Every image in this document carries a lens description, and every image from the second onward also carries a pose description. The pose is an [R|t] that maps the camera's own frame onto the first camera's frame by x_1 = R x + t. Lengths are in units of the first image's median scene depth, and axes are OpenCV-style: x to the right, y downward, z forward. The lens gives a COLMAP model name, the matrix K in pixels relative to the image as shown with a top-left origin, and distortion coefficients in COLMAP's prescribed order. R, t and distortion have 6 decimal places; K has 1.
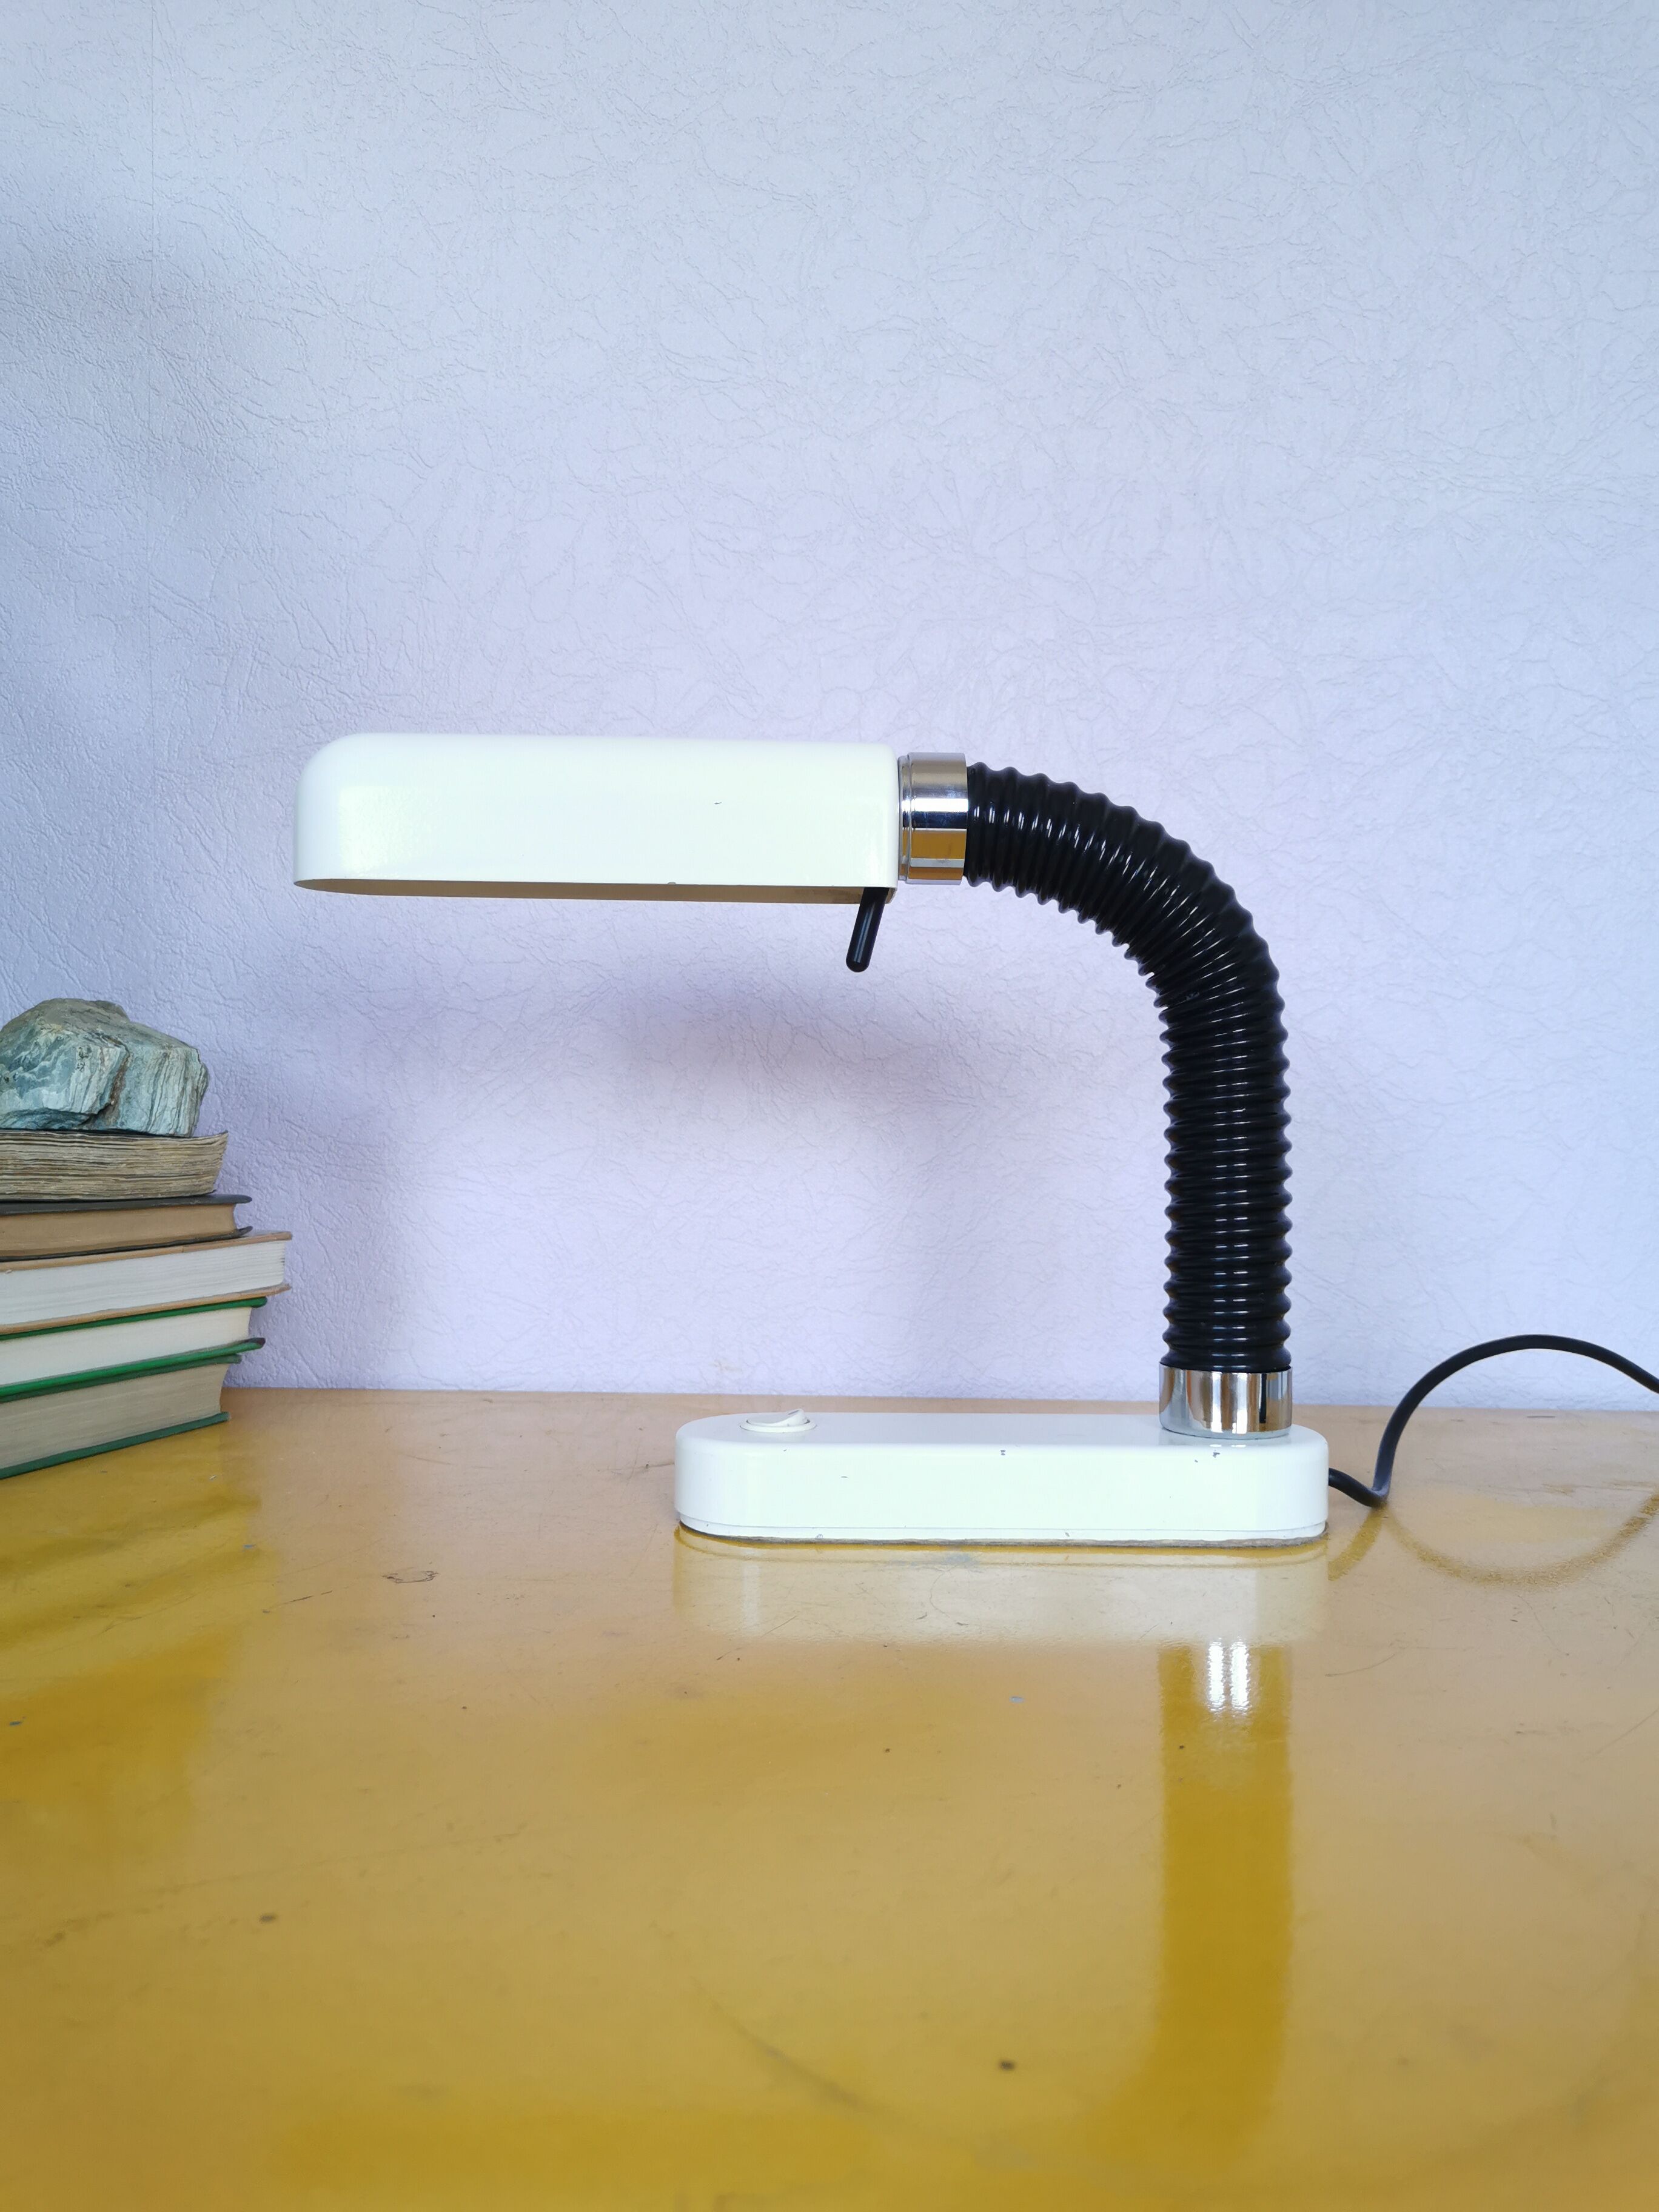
lens RADIAL K [[1740.6, 0, 832.5], [0, 1740.6, 1087.9], [0, 0, 1]] dist [0.032203, -0.039234]
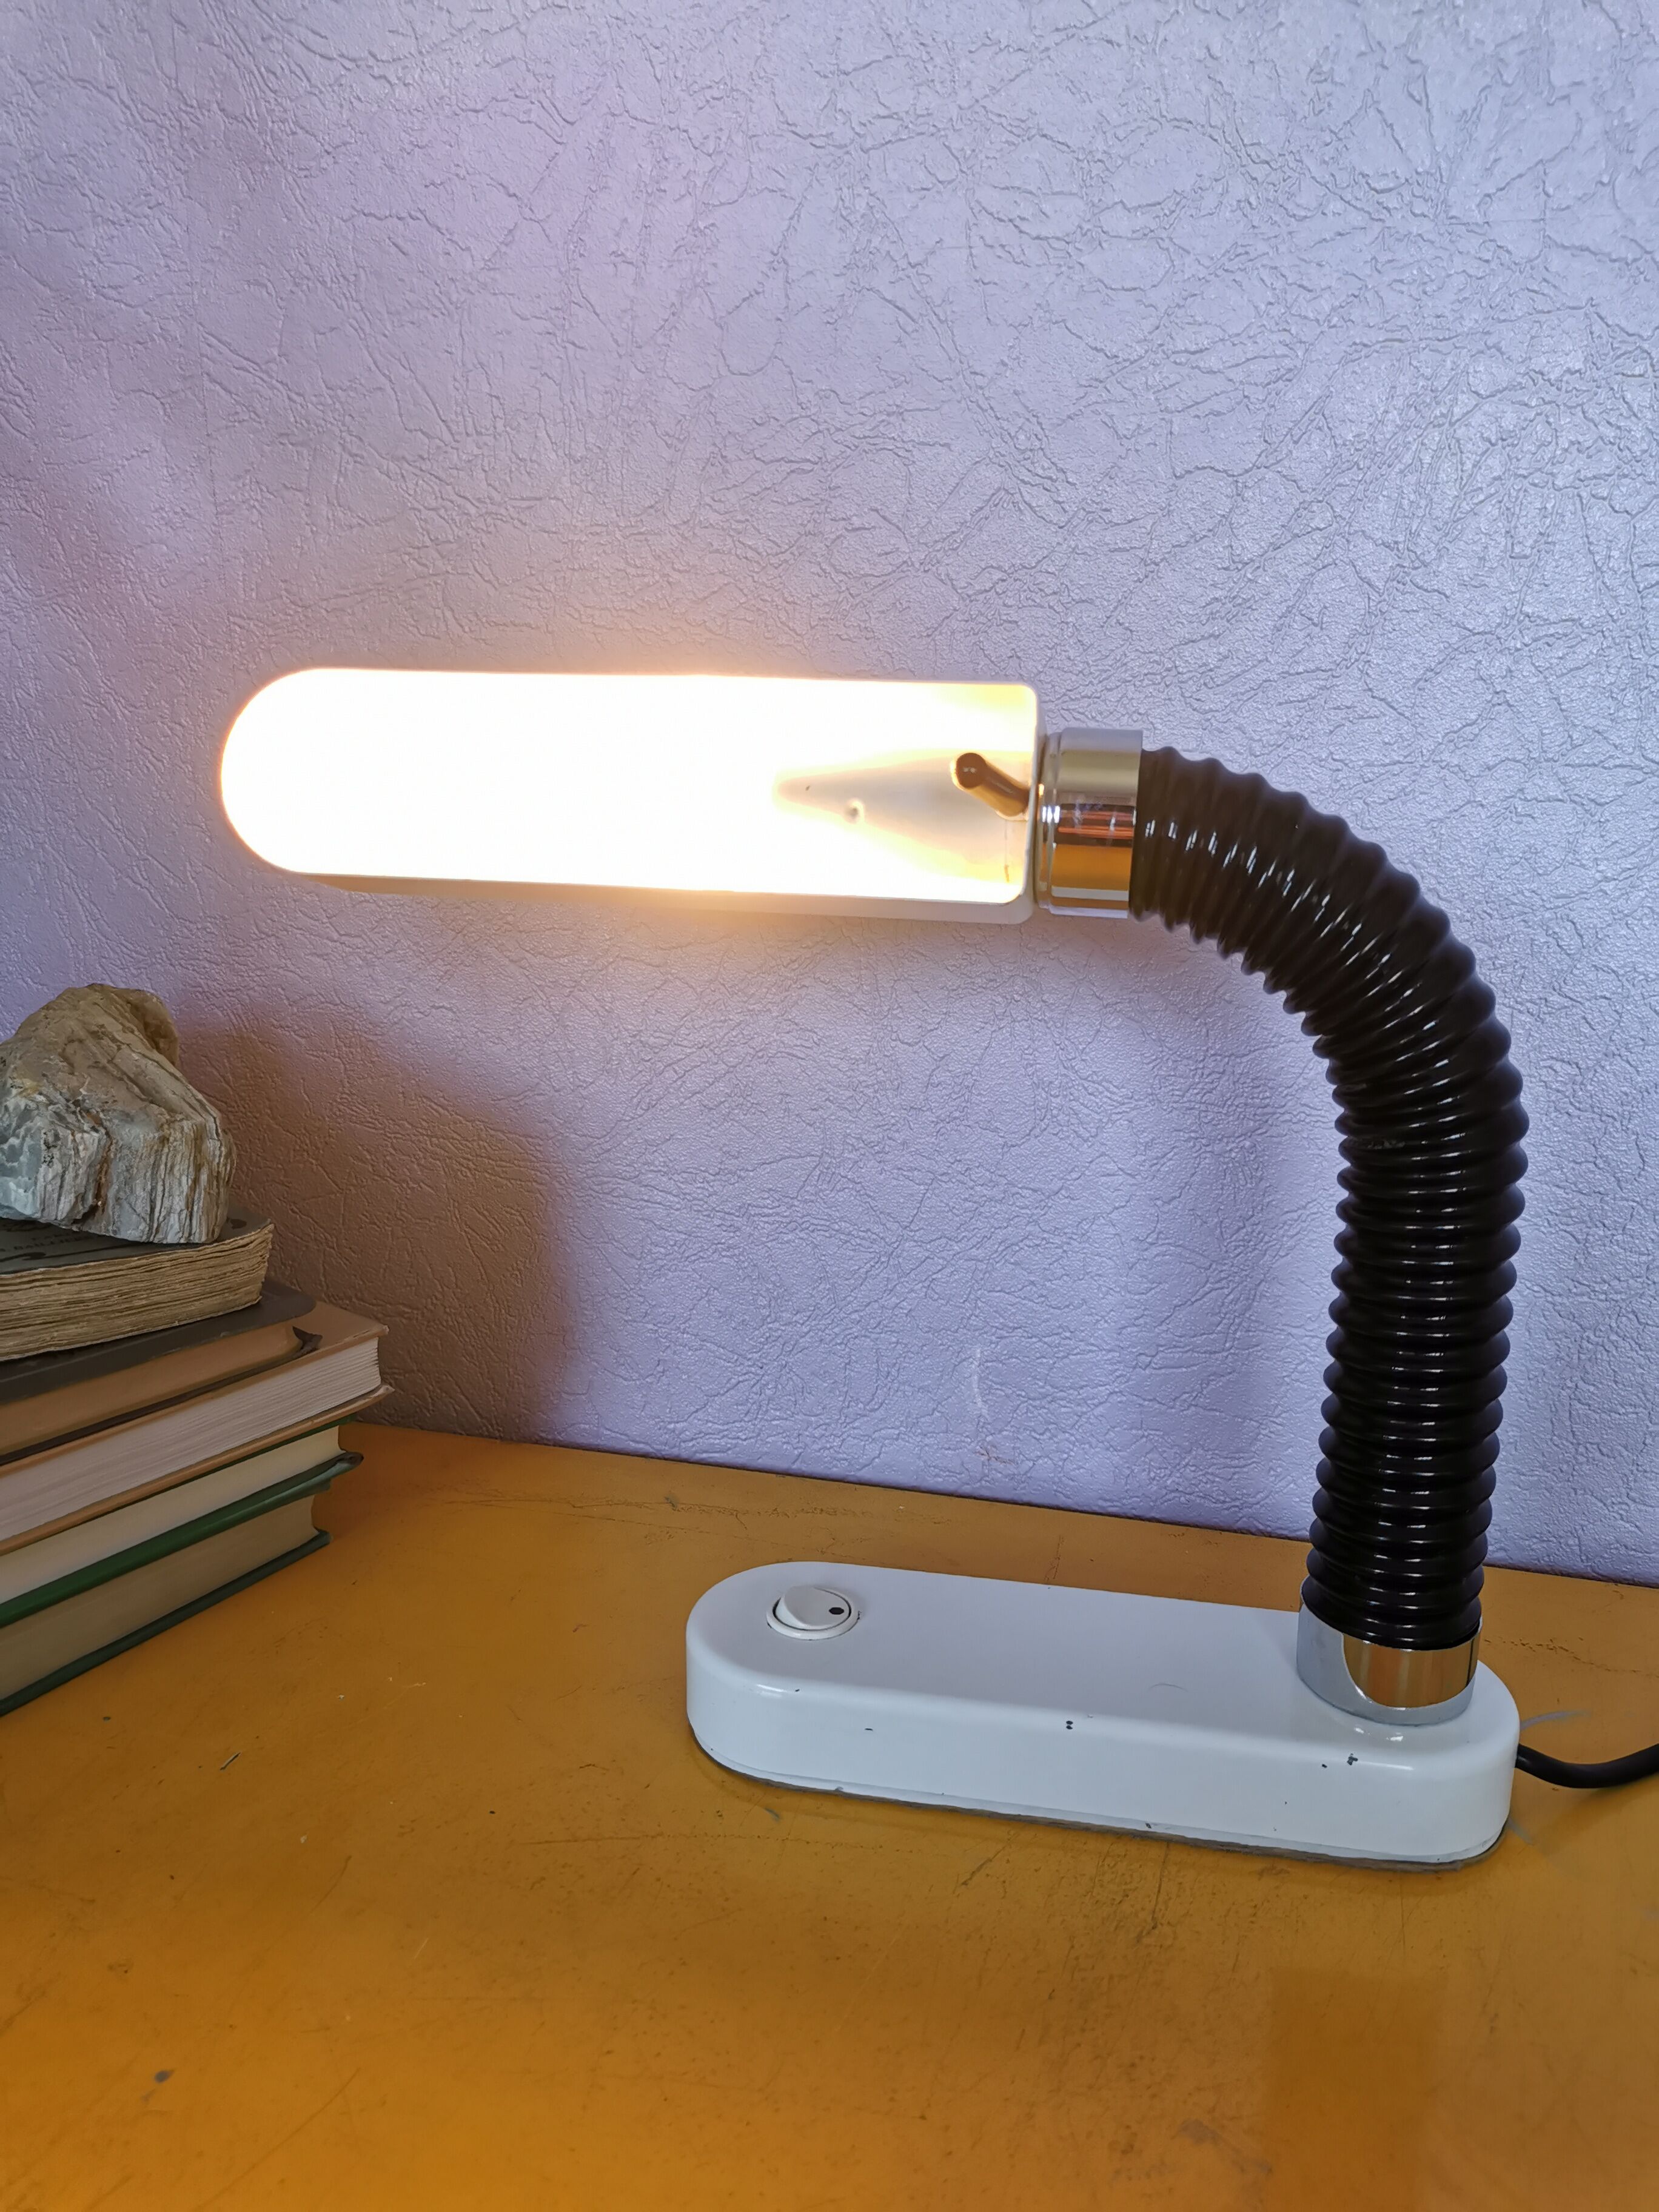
lens RADIAL K [[1740.6, 0, 828.3], [0, 1740.6, 1090.6], [0, 0, 1]] dist [0.032203, -0.039234]
pose [[0.971560, 0.054836, -0.230356, 0.030488], [0.004083, 0.968793, 0.247838, -0.169744], [0.236758, -0.241730, 0.941017, 0.330377]]
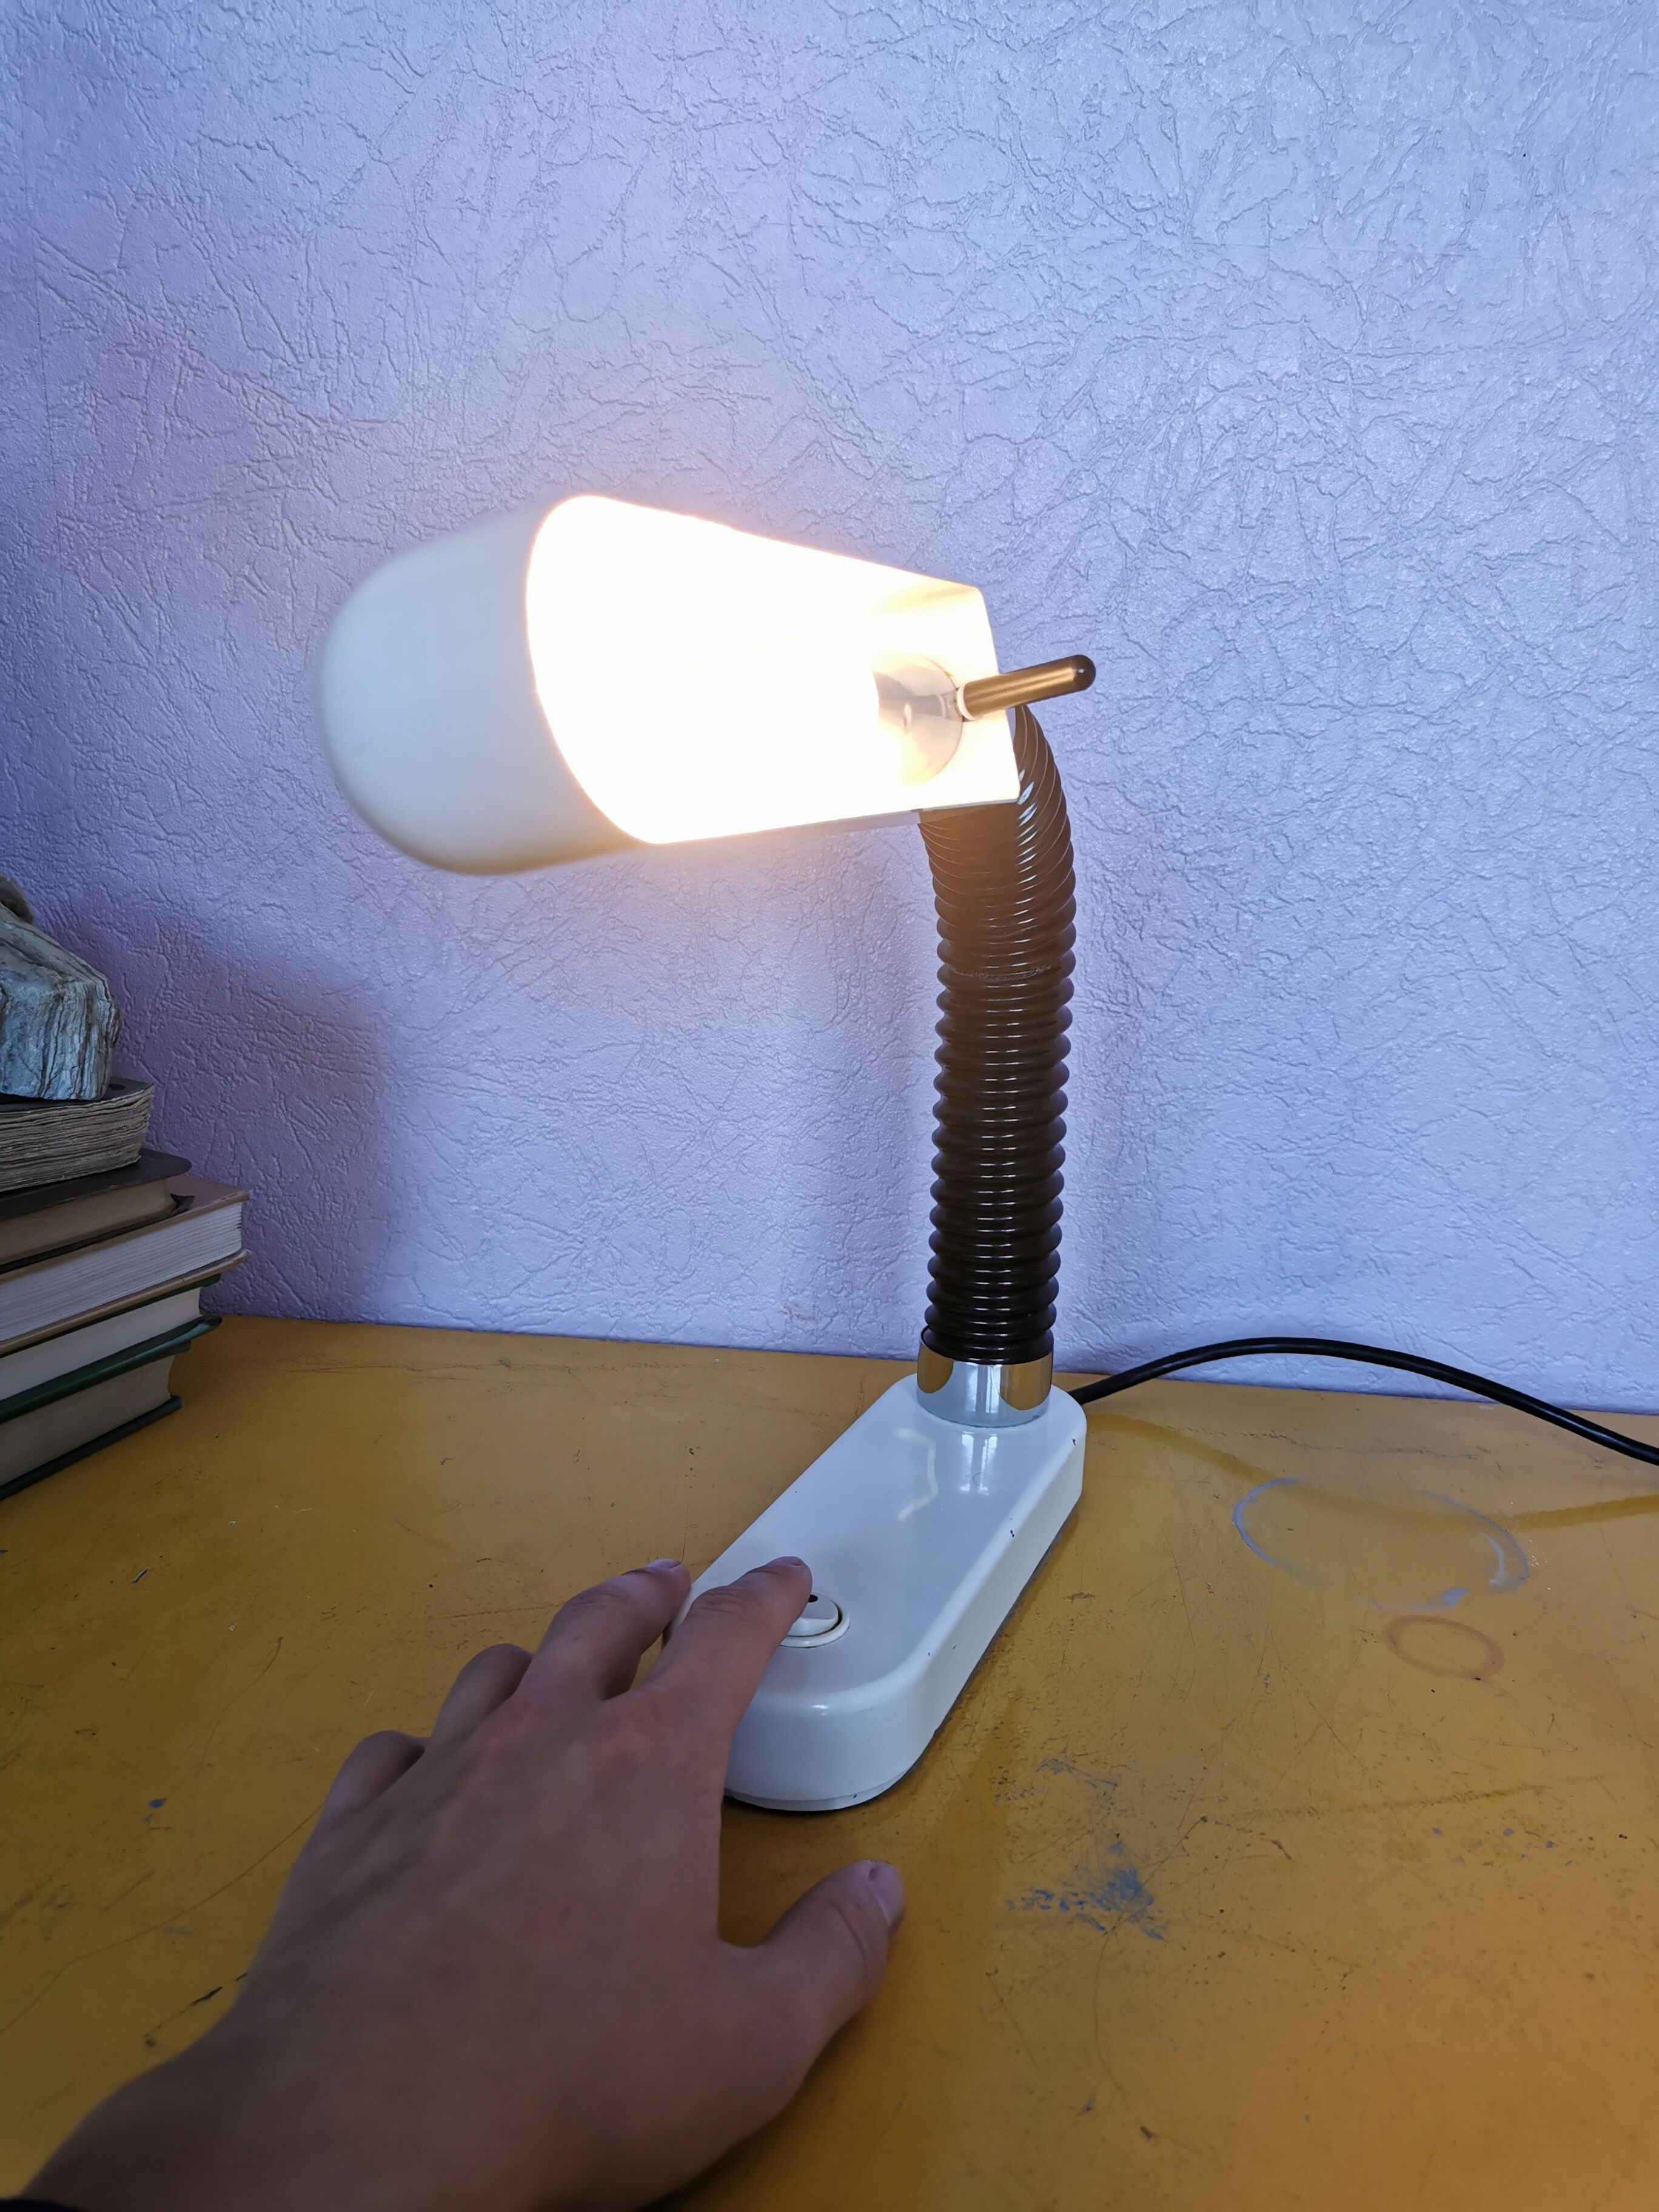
lens RADIAL K [[1740.6, 0, 833.7], [0, 1740.6, 1094.9], [0, 0, 1]] dist [0.032203, -0.039234]
pose [[0.998415, 0.049398, -0.026961, -0.027047], [-0.041343, 0.968858, 0.244142, -0.139260], [0.038181, -0.242641, 0.969365, 0.232932]]
